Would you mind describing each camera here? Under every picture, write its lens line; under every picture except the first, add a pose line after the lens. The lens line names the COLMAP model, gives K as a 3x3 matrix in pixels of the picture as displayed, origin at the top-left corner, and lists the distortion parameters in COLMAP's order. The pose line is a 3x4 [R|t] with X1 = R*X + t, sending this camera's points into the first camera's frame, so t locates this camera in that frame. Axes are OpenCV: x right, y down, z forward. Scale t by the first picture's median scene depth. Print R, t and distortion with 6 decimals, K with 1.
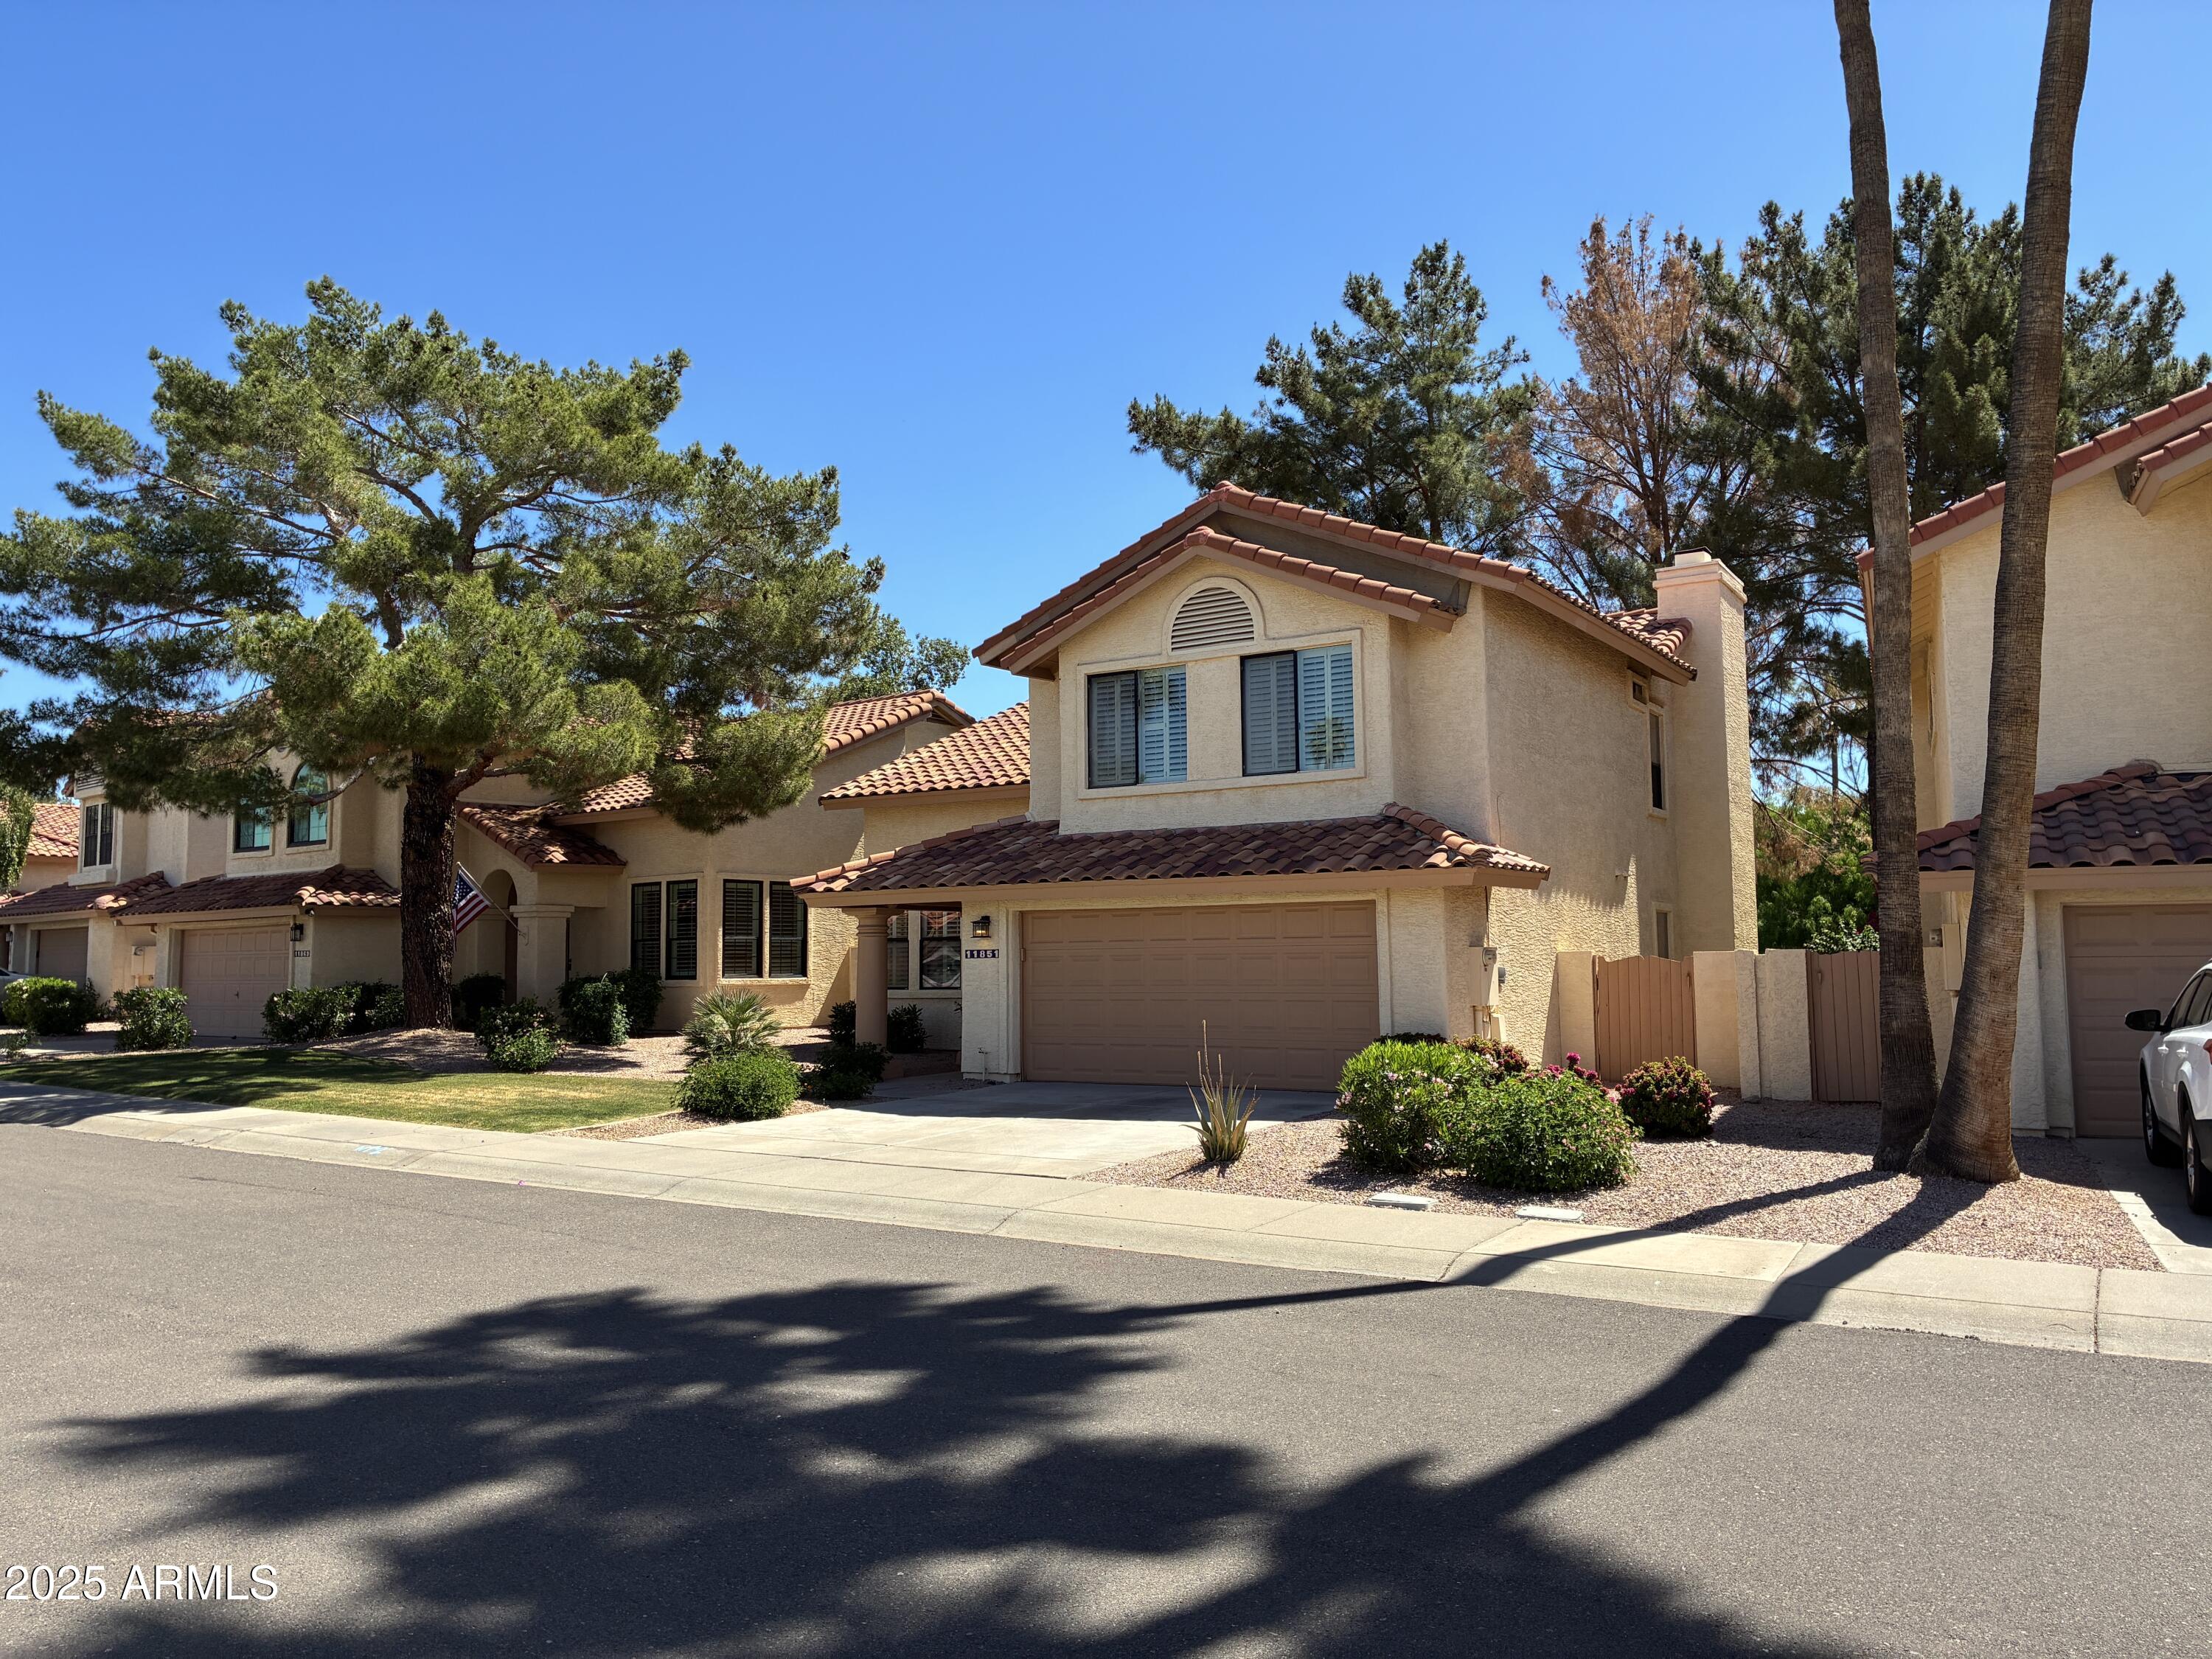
lens RADIAL K [[1678.5, 0, 1105.2], [0, 1678.5, 830.9], [0, 0, 1]] dist [0.026266, -0.019086]
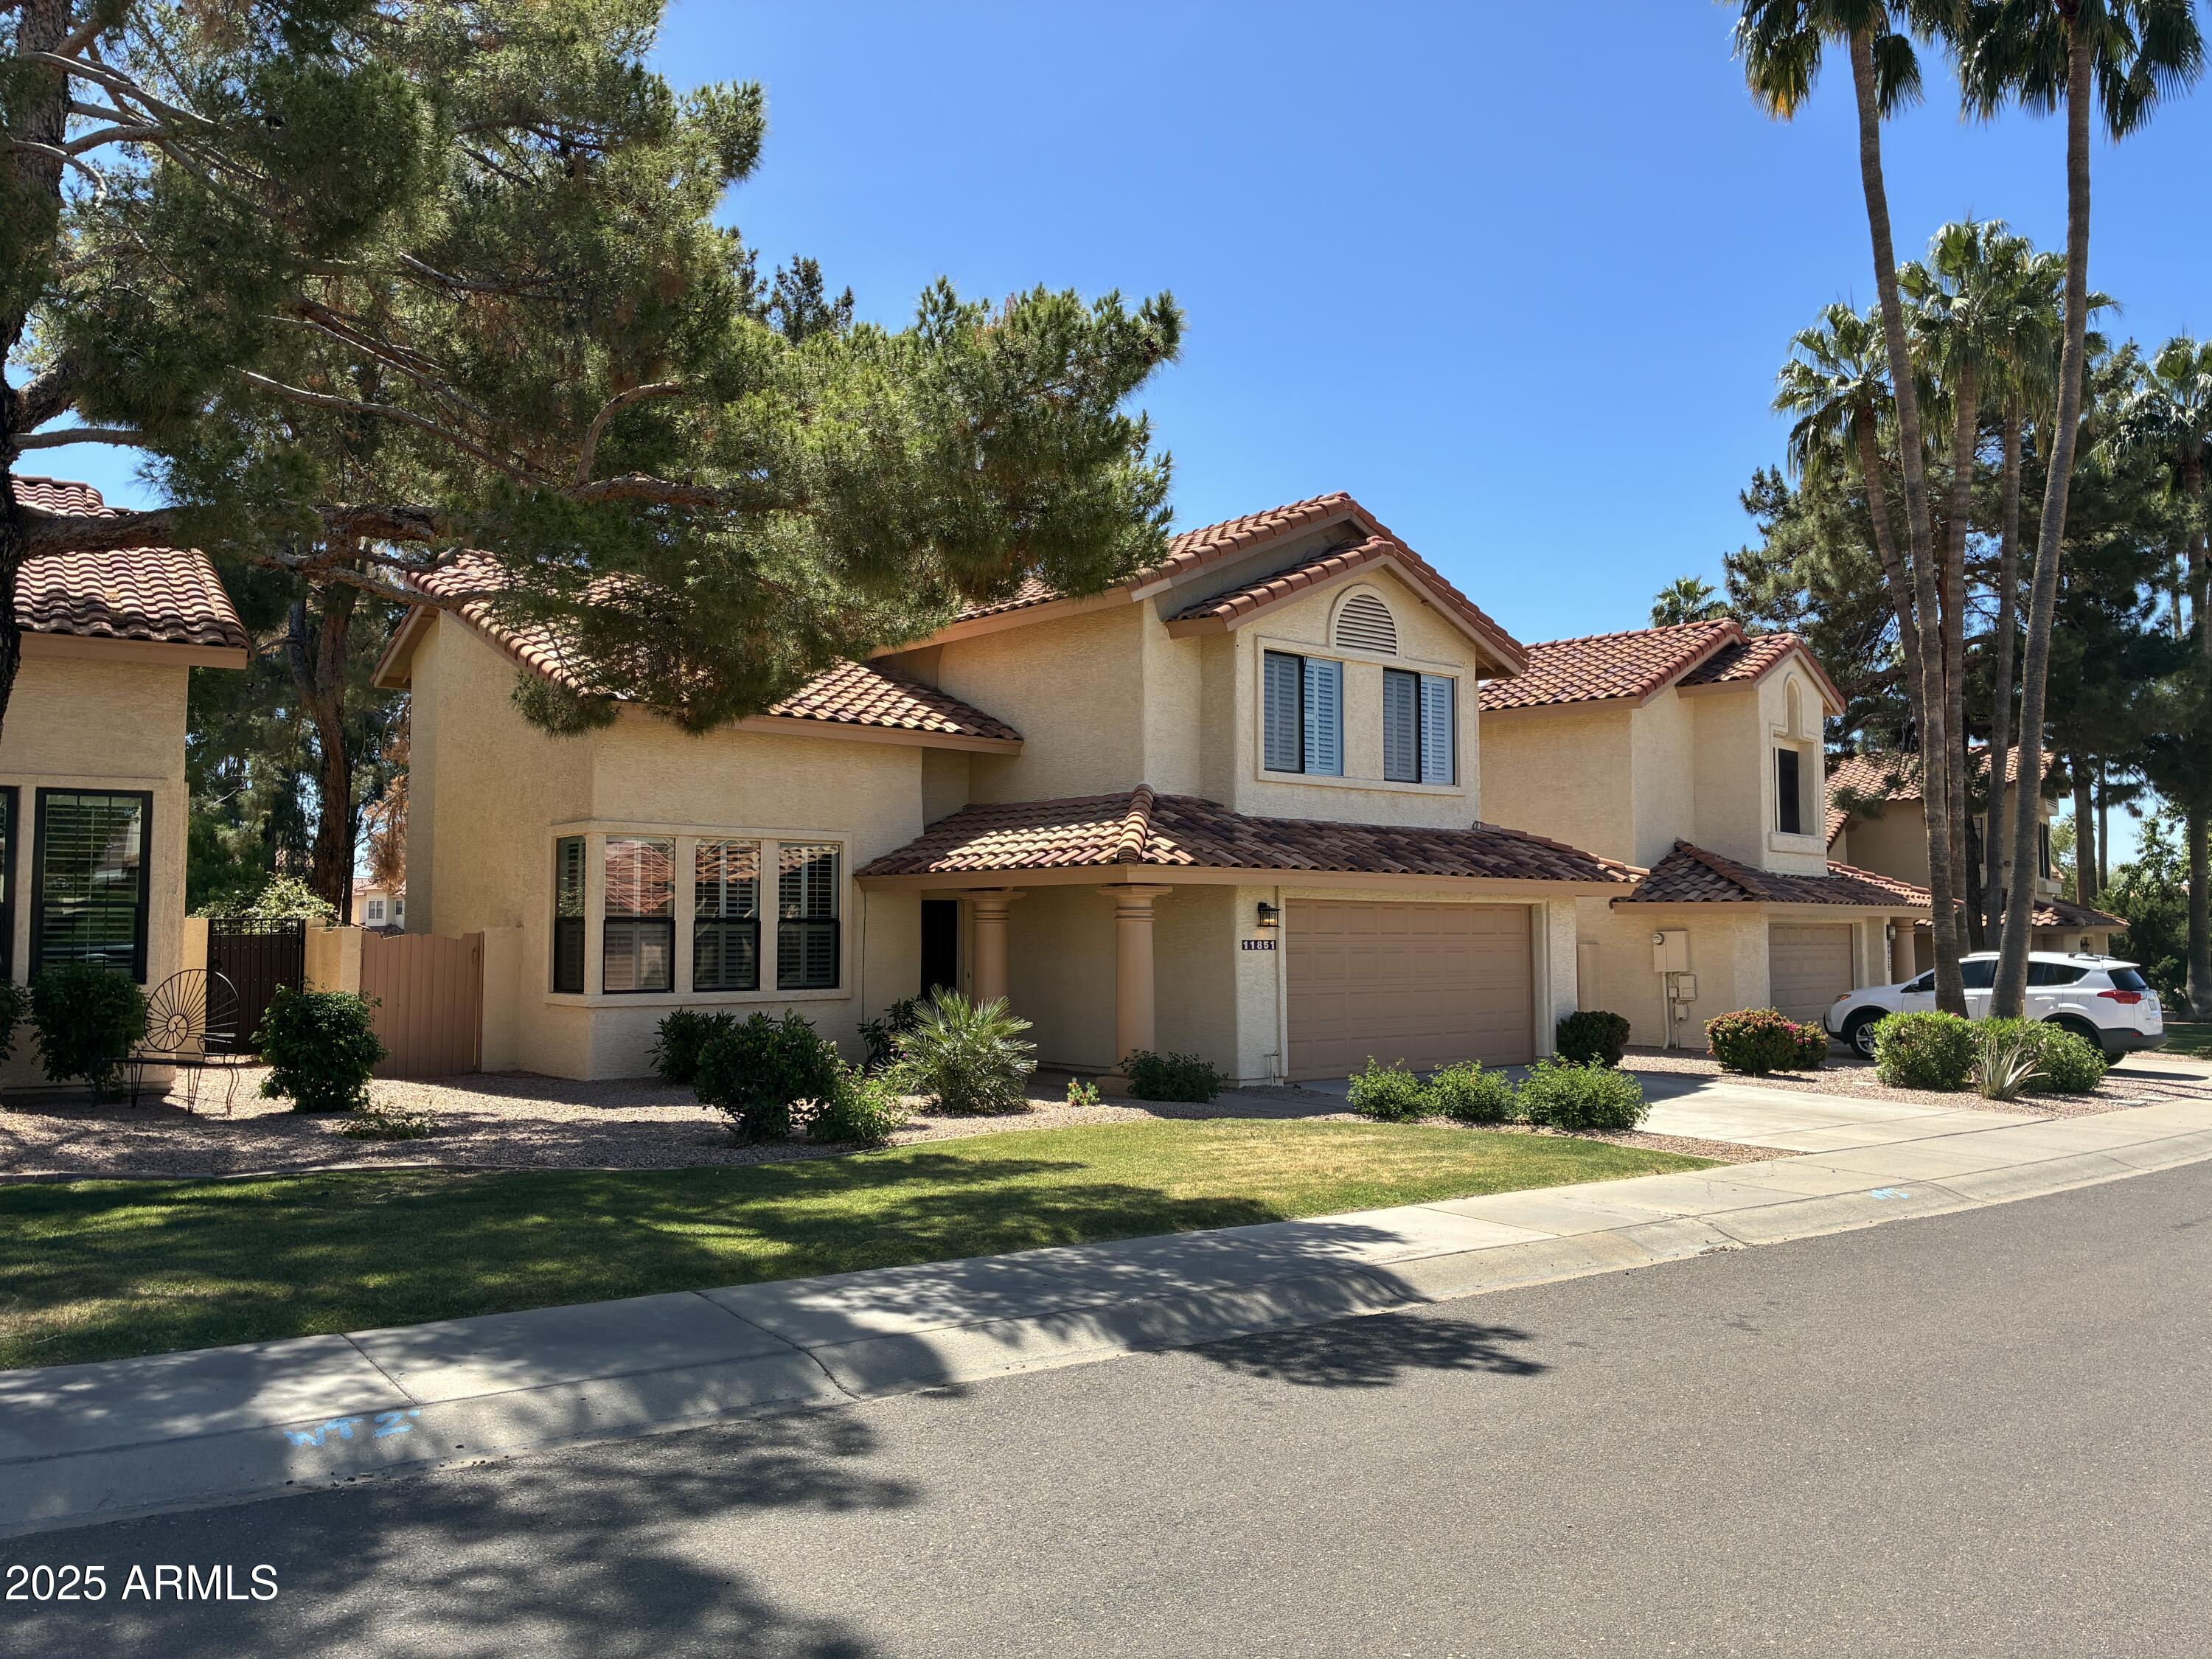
lens RADIAL K [[1678.5, 0, 1109.5], [0, 1678.5, 822.5], [0, 0, 1]] dist [0.026266, -0.019086]
pose [[0.286609, 0.071946, 0.955342, -0.948470], [-0.079226, 0.995541, -0.051205, 0.060369], [-0.954766, -0.061012, 0.291031, 0.825007]]
